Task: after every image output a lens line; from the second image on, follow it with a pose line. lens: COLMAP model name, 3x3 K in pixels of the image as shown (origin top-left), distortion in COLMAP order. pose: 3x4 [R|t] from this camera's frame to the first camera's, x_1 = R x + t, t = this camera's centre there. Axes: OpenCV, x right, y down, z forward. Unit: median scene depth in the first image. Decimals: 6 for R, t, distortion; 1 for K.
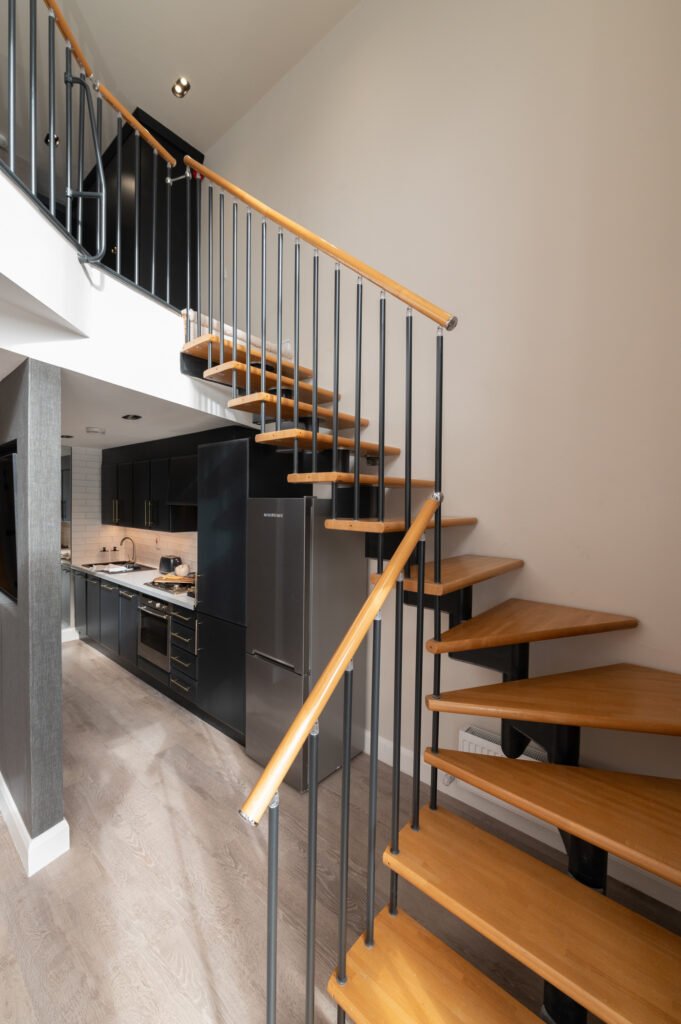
lens RADIAL K [[424.3, 0, 342.6], [0, 424.3, 511.3], [0, 0, 1]] dist [0.004127, 0.000077]
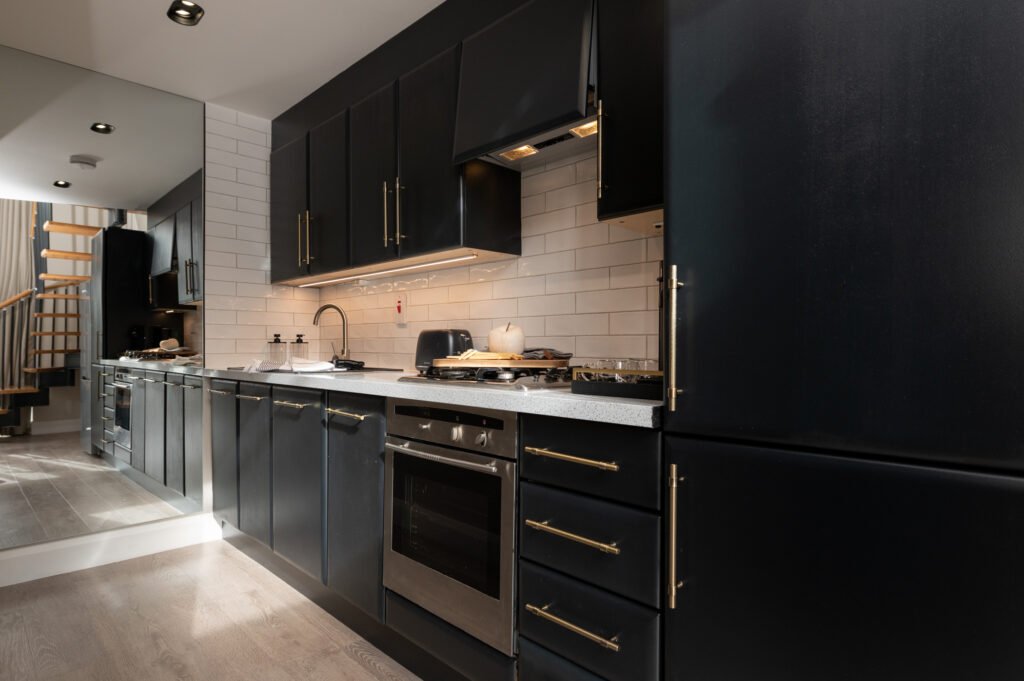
lens RADIAL K [[549.1, 0, 558.7], [0, 549.1, 343.6], [0, 0, 1]] dist [0.000307, 0.000689]
pose [[0.999626, -0.020233, -0.018417, -0.279422], [0.019649, 0.999316, -0.031317, 0.133893], [0.019038, 0.030944, 0.999340, 0.470081]]
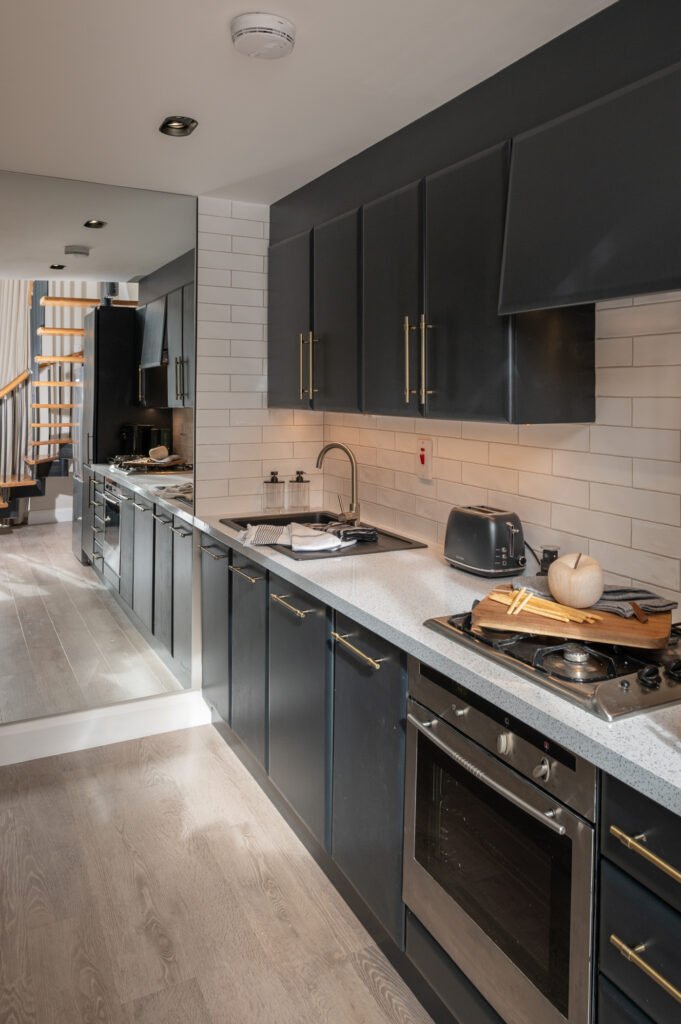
lens RADIAL K [[745.5, 0, 400.3], [0, 745.5, 379.2], [0, 0, 1]] dist [-0.006039, 0.005466]
pose [[0.948466, -0.014615, -0.316542, -0.287849], [0.002028, 0.999195, -0.040056, 0.035712], [0.316872, 0.037350, 0.947732, 0.481294]]
